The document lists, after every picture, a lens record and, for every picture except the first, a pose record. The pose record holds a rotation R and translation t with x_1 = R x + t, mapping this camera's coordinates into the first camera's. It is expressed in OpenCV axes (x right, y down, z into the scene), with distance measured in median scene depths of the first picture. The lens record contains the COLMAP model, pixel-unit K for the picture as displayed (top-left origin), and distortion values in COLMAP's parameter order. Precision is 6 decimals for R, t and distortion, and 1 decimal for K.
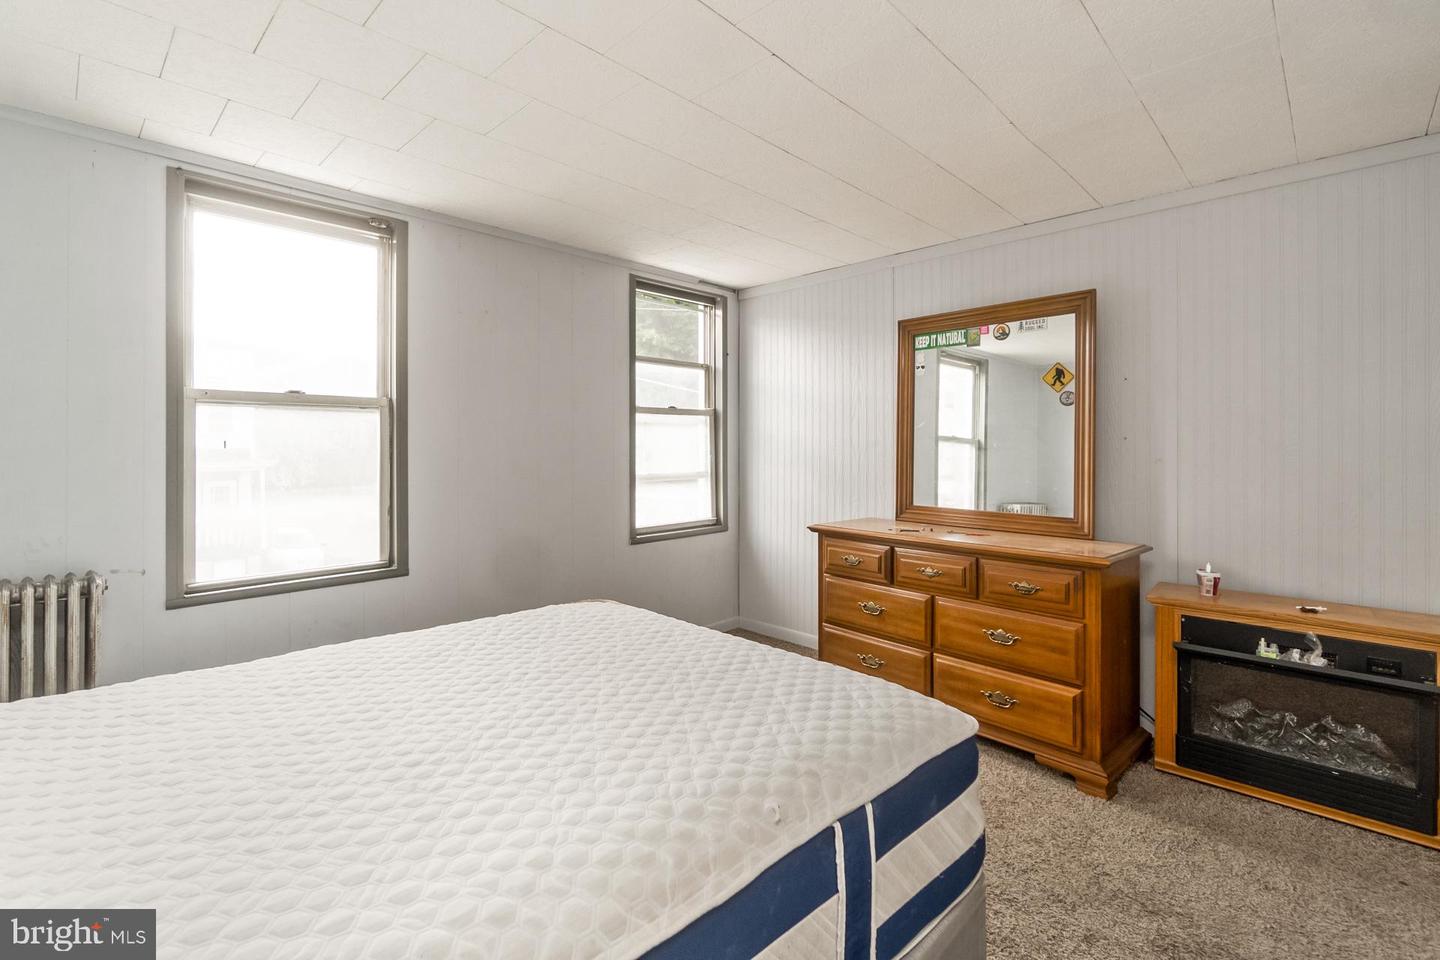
lens RADIAL K [[653.3, 0, 683.3], [0, 653.3, 463.5], [0, 0, 1]] dist [0.000901, 0.000155]
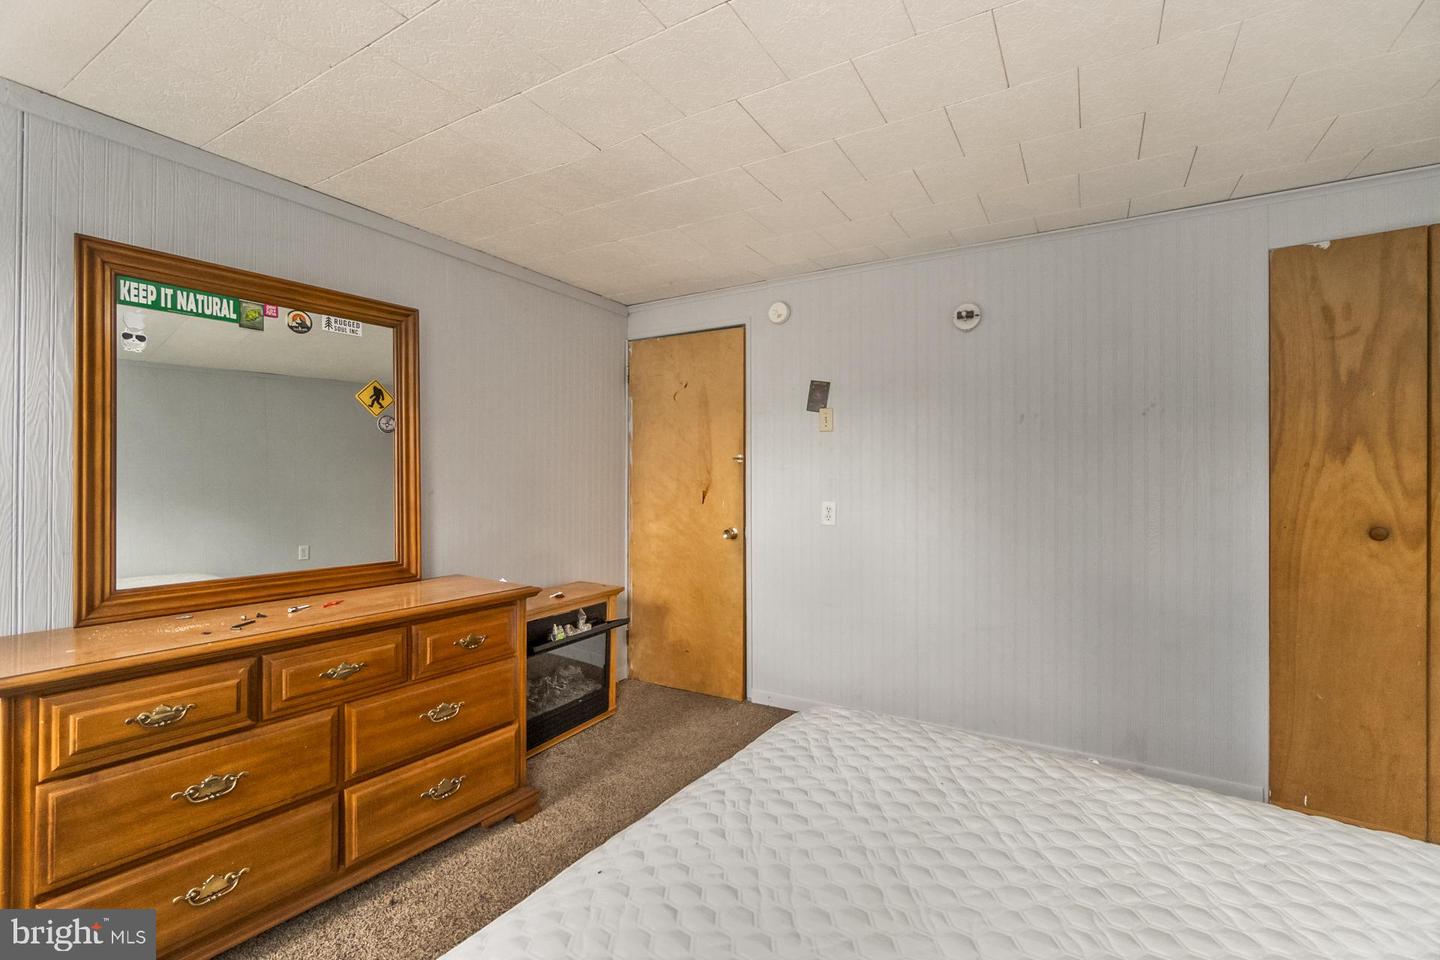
lens RADIAL K [[631.6, 0, 720.0], [0, 631.6, 480.0], [0, 0, 1]] dist [0.000973, 0.000334]
pose [[-0.271797, -0.005382, 0.962340, -0.336141], [0.026501, 0.999563, 0.013075, -0.024429], [-0.961990, 0.029057, -0.271536, 0.795814]]
